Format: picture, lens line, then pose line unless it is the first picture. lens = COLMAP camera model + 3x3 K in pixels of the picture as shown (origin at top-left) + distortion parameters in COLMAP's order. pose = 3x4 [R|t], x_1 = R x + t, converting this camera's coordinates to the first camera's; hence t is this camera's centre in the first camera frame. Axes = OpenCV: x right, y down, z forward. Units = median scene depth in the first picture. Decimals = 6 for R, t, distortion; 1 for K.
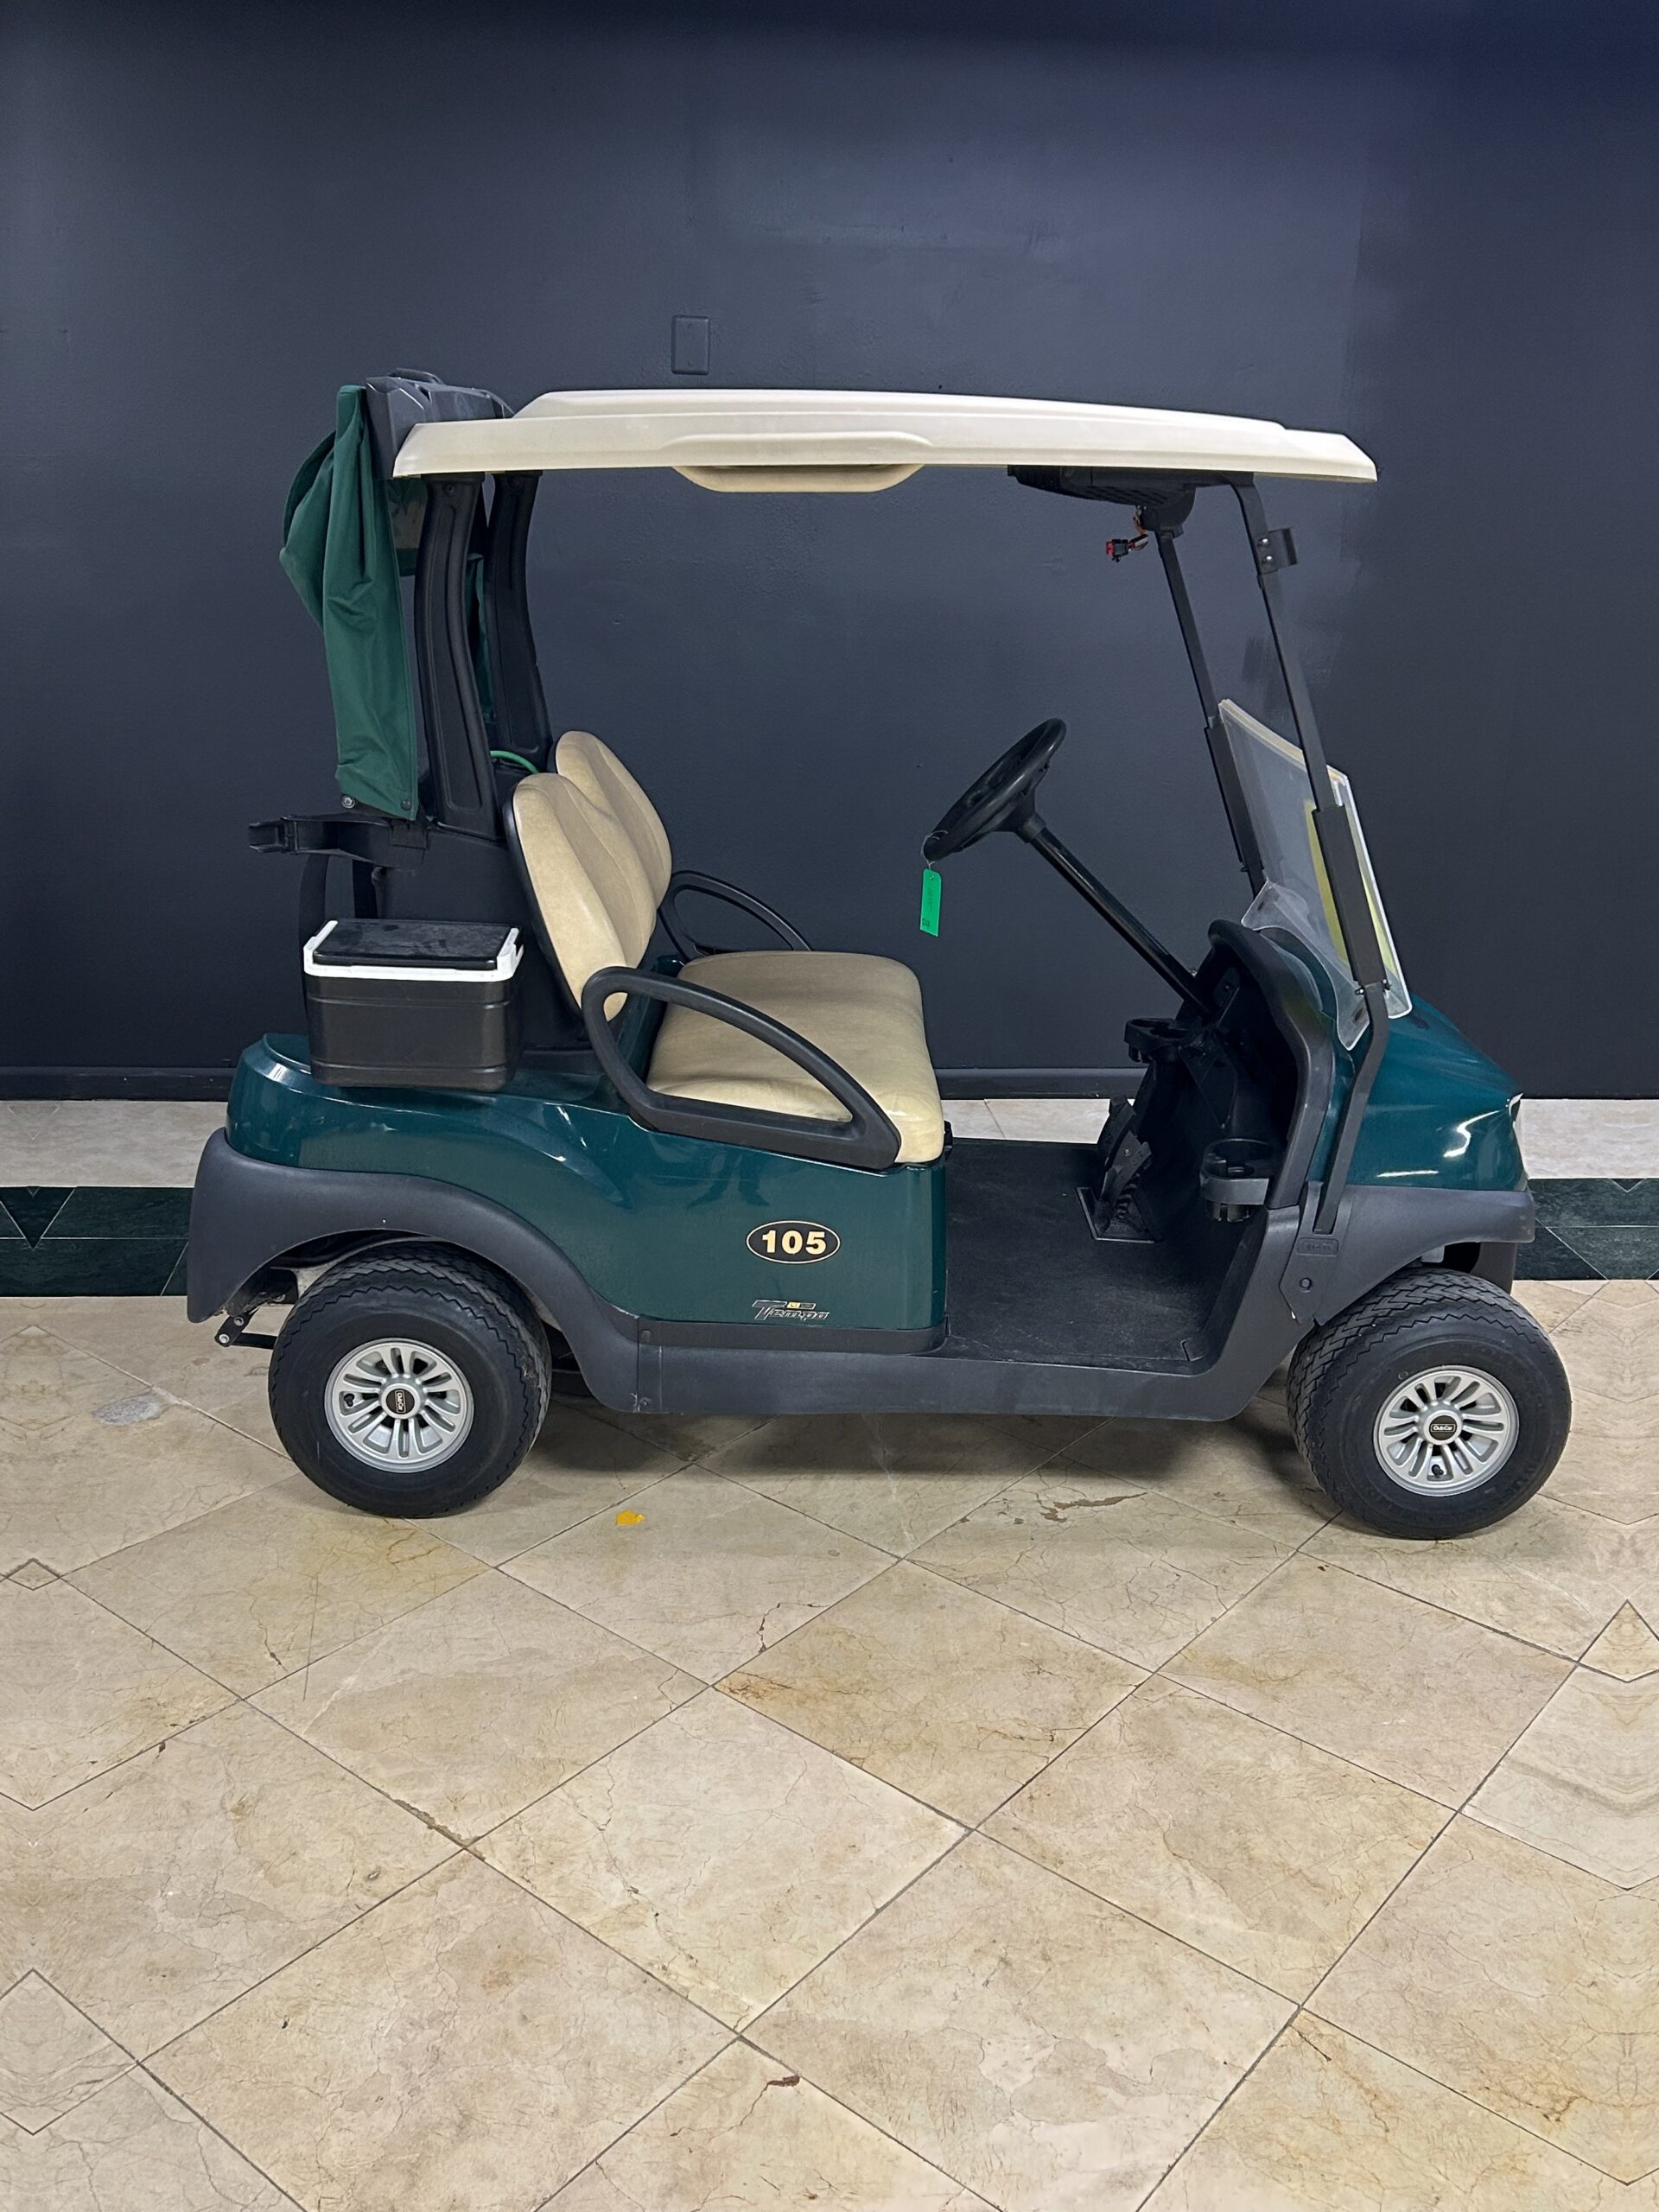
lens RADIAL K [[2014.4, 0, 821.5], [0, 2014.4, 1102.1], [0, 0, 1]] dist [0.010809, 0.006697]
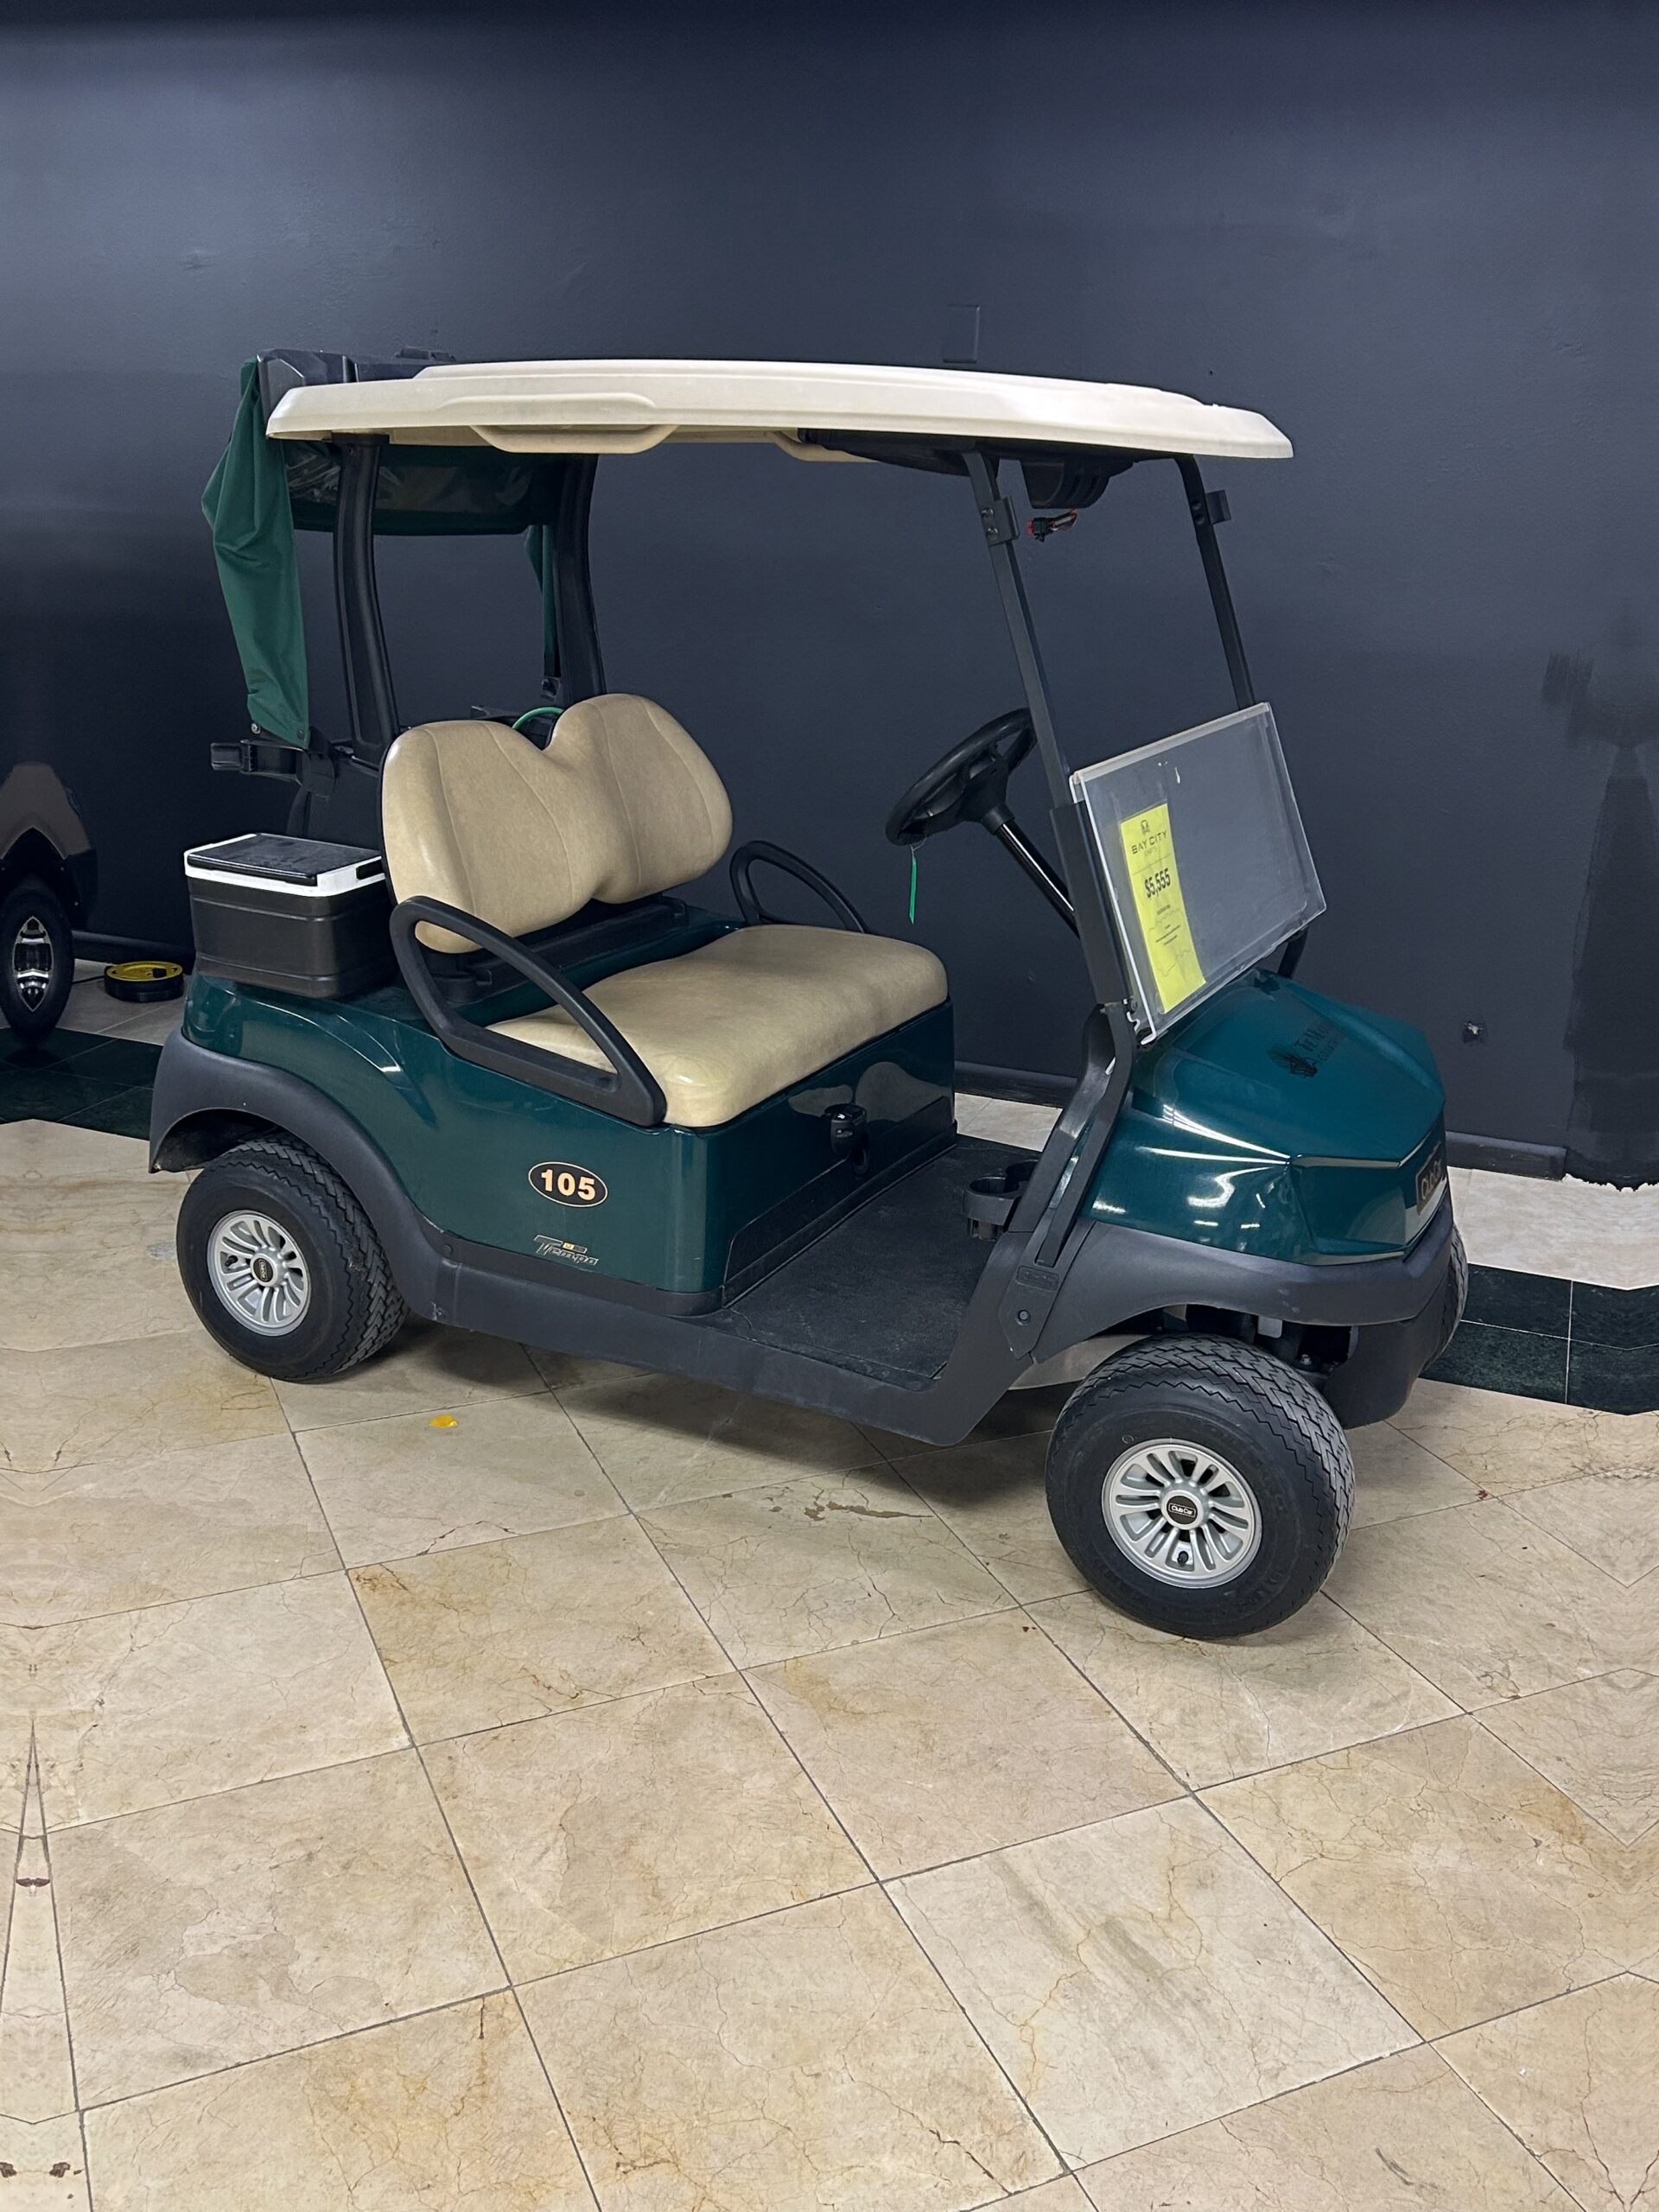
lens RADIAL K [[2007.5, 0, 817.7], [0, 2007.5, 1112.6], [0, 0, 1]] dist [0.014184, -0.002942]
pose [[0.892363, 0.145811, -0.427115, 0.685610], [-0.148034, 0.988580, 0.028202, -0.018867], [0.426349, 0.038061, 0.903757, 0.157806]]
